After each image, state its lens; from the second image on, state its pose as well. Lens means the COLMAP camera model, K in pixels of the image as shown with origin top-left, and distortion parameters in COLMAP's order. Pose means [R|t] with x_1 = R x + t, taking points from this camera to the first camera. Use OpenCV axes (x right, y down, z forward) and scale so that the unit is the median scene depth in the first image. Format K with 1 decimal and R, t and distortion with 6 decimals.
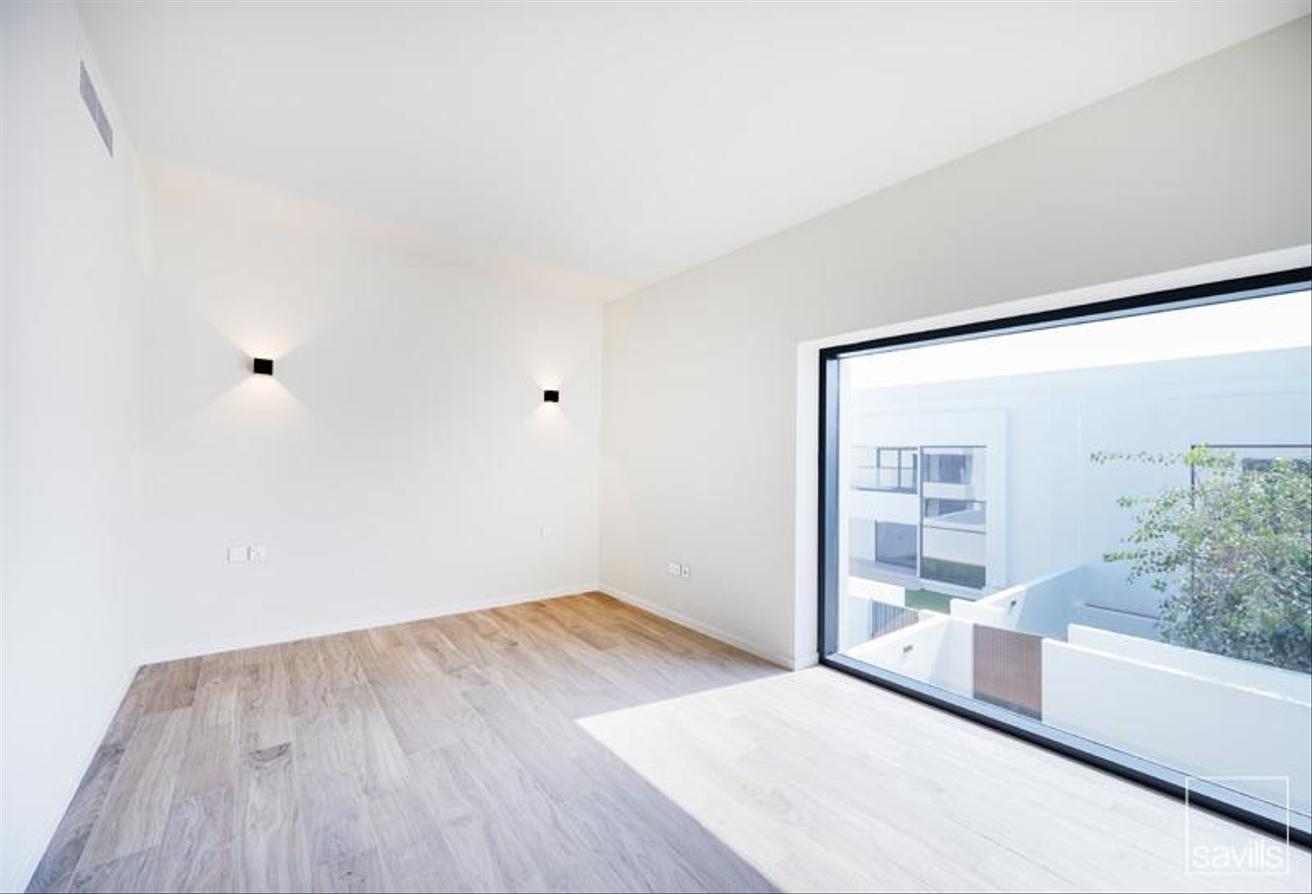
lens RADIAL K [[512.3, 0, 652.7], [0, 512.3, 397.4], [0, 0, 1]] dist [0.000041, -0.000858]
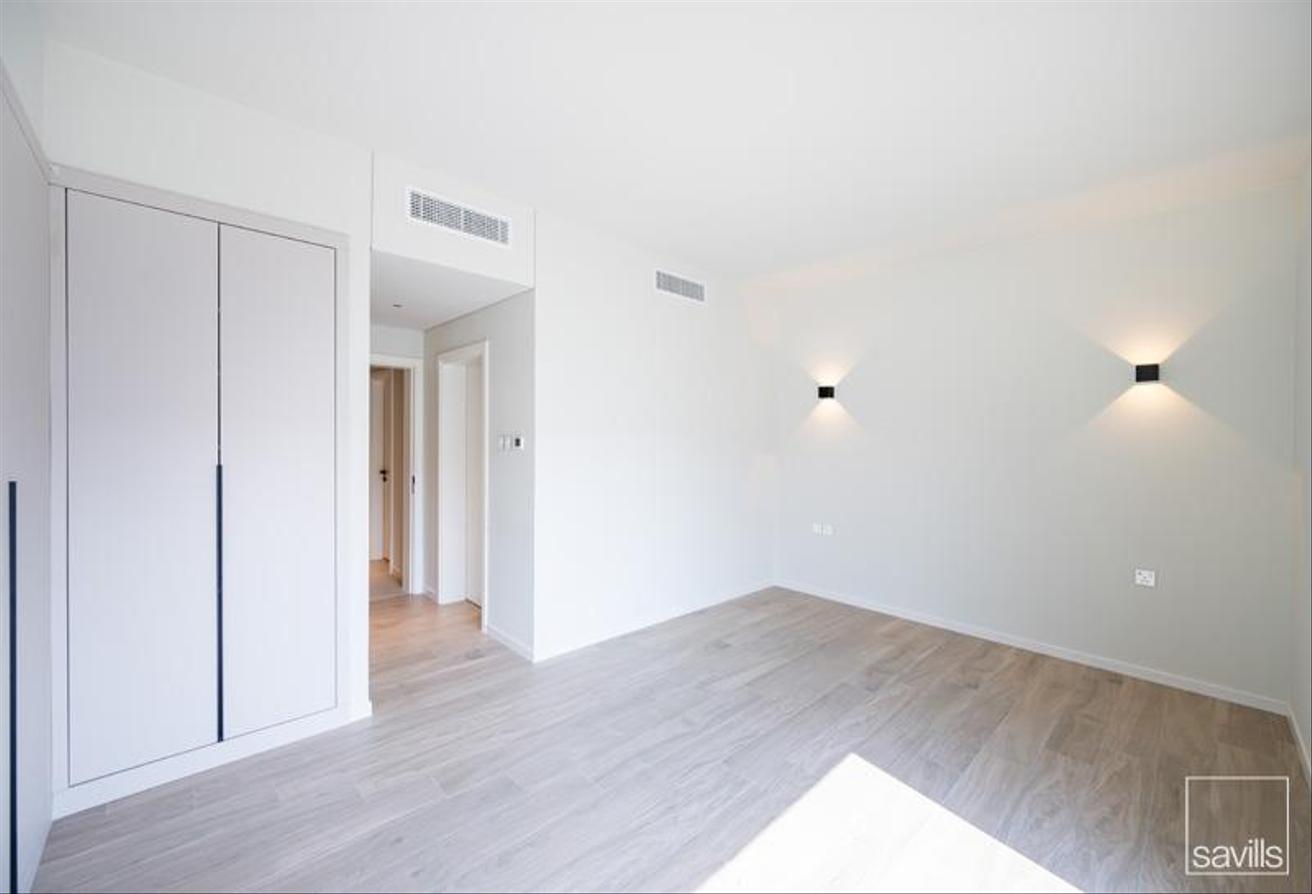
lens RADIAL K [[512.3, 0, 654.2], [0, 512.3, 434.8], [0, 0, 1]] dist [0.000041, -0.000858]
pose [[0.087251, -0.030870, -0.995708, 0.540718], [0.104692, 0.994269, -0.021651, 0.030652], [0.990670, -0.102353, 0.089983, 0.444988]]
